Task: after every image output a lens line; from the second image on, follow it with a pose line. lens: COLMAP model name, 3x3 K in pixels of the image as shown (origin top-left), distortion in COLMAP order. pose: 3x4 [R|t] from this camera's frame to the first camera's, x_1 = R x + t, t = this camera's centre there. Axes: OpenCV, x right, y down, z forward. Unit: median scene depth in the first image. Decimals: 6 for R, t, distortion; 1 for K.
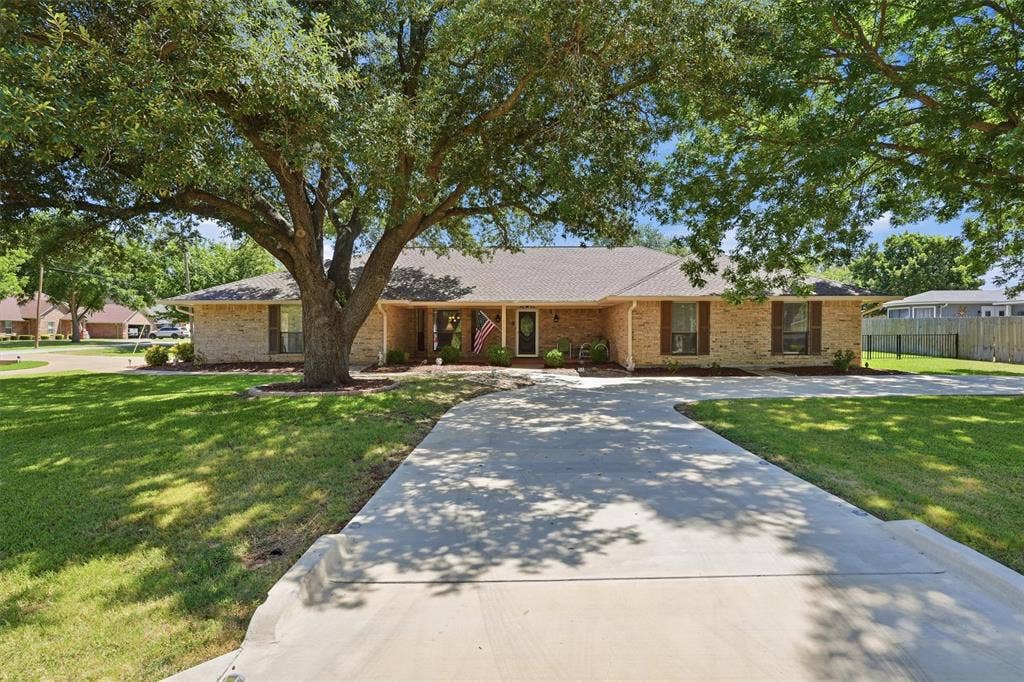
lens RADIAL K [[489.4, 0, 517.5], [0, 489.4, 342.1], [0, 0, 1]] dist [0.000844, 0.001064]
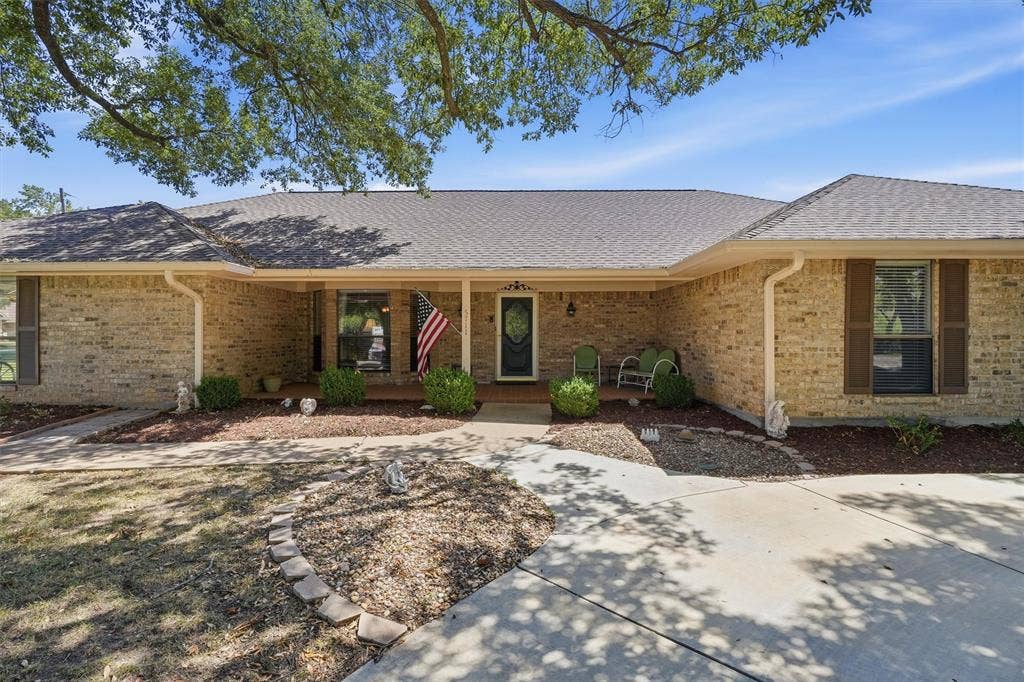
lens RADIAL K [[489.4, 0, 514.4], [0, 489.4, 335.7], [0, 0, 1]] dist [0.000844, 0.001064]
pose [[0.999998, -0.001866, -0.000760, 0.019453], [0.001856, 0.999909, -0.013328, -0.014510], [0.000785, 0.013326, 0.999911, 0.522174]]
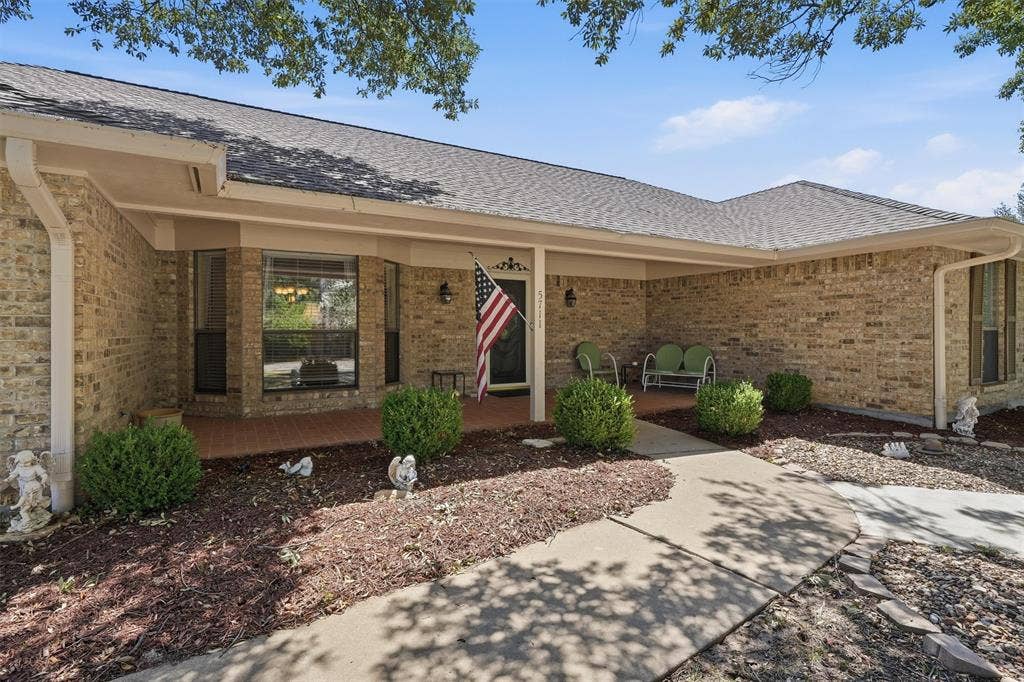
lens RADIAL K [[489.4, 0, 510.5], [0, 489.4, 334.2], [0, 0, 1]] dist [0.000844, 0.001064]
pose [[0.871924, -0.007023, 0.489592, -0.204643], [0.011160, 0.999922, -0.005531, -0.016045], [-0.489515, 0.010287, 0.871934, 0.727216]]
